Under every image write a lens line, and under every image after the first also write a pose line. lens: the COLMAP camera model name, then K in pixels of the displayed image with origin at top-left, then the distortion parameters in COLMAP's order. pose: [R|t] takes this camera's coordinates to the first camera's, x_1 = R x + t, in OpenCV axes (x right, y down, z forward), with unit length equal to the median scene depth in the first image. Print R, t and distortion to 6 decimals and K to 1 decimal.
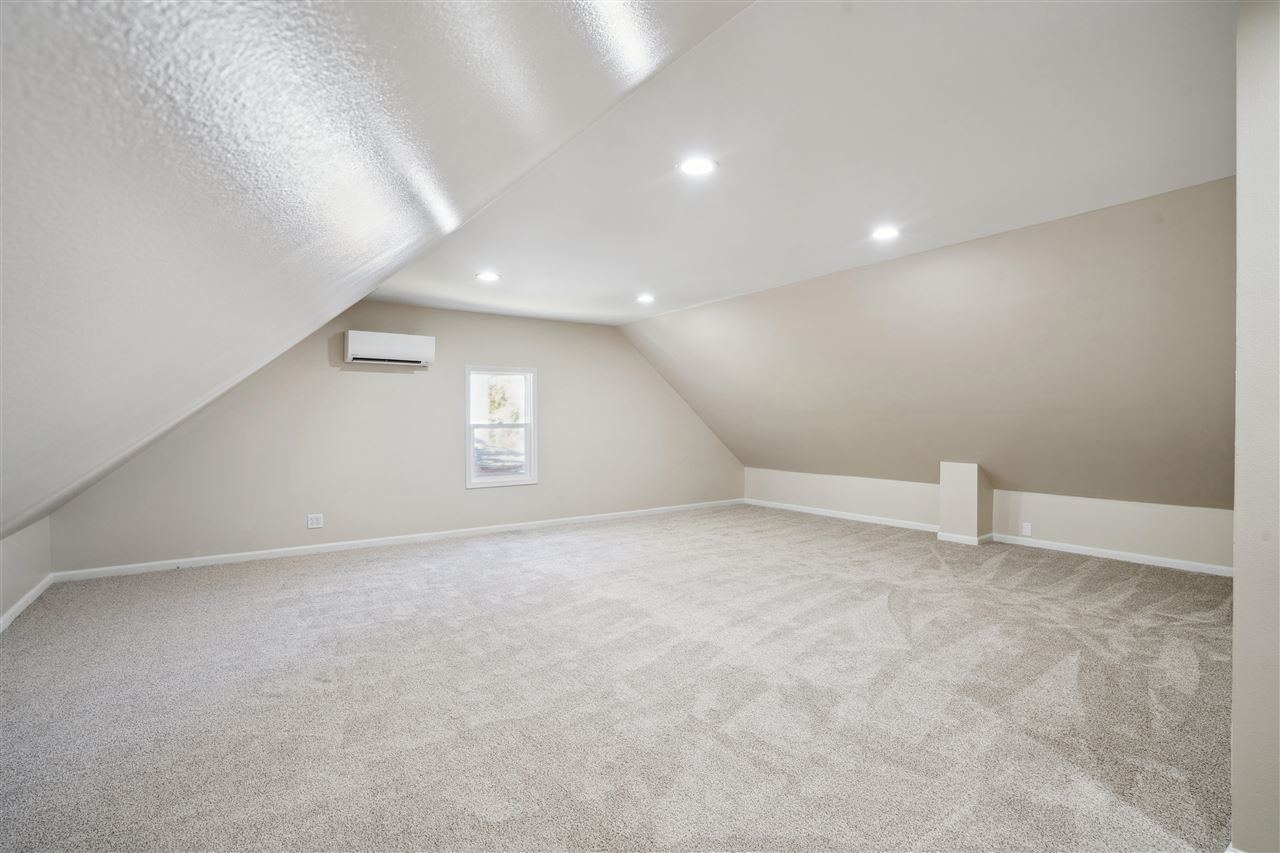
lens RADIAL K [[608.8, 0, 645.8], [0, 608.8, 420.2], [0, 0, 1]] dist [-0.056733, 0.027290]
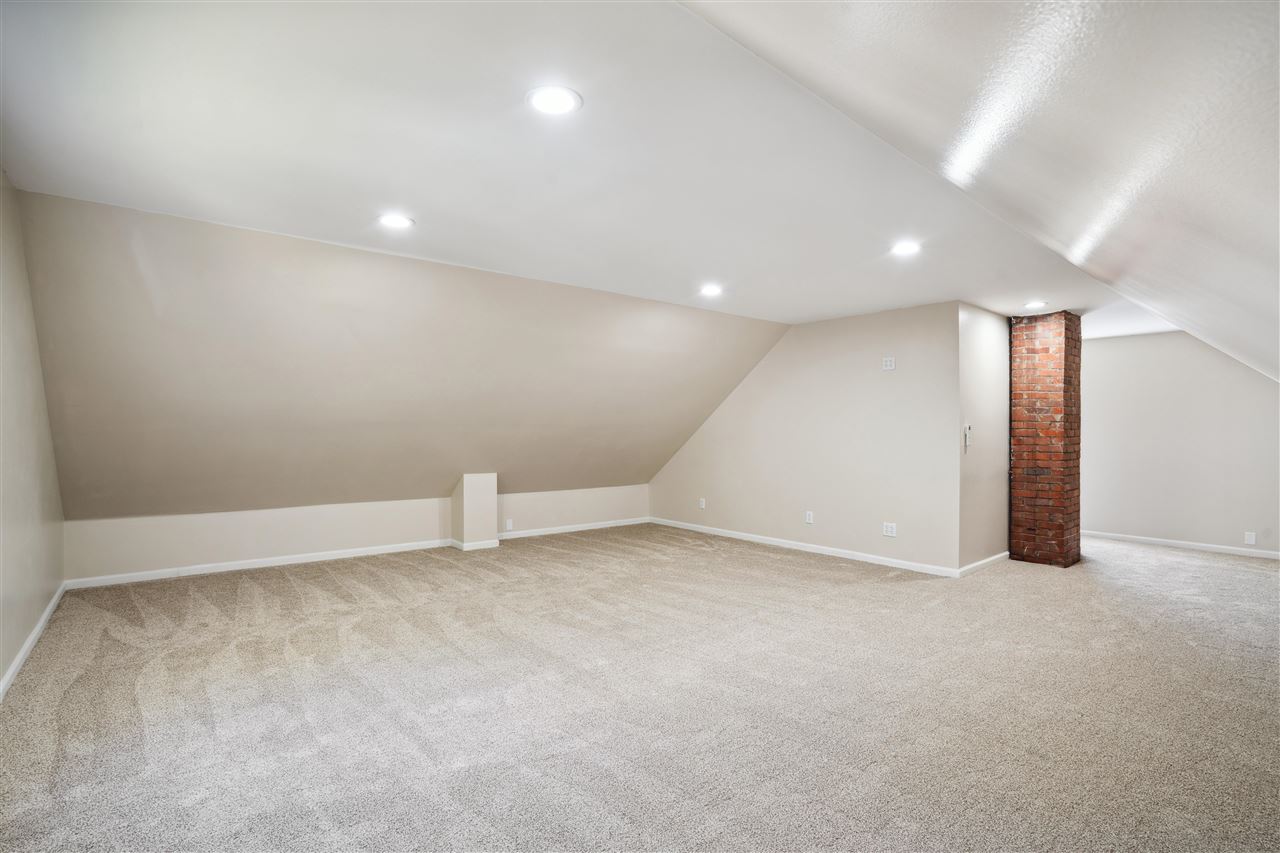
lens RADIAL K [[608.8, 0, 645.8], [0, 608.8, 420.2], [0, 0, 1]] dist [-0.056733, 0.027290]
pose [[-0.090006, 0.018753, 0.995765, -0.708863], [-0.003066, 0.999813, -0.019106, -0.002835], [-0.995937, -0.004772, -0.089931, 1.012022]]
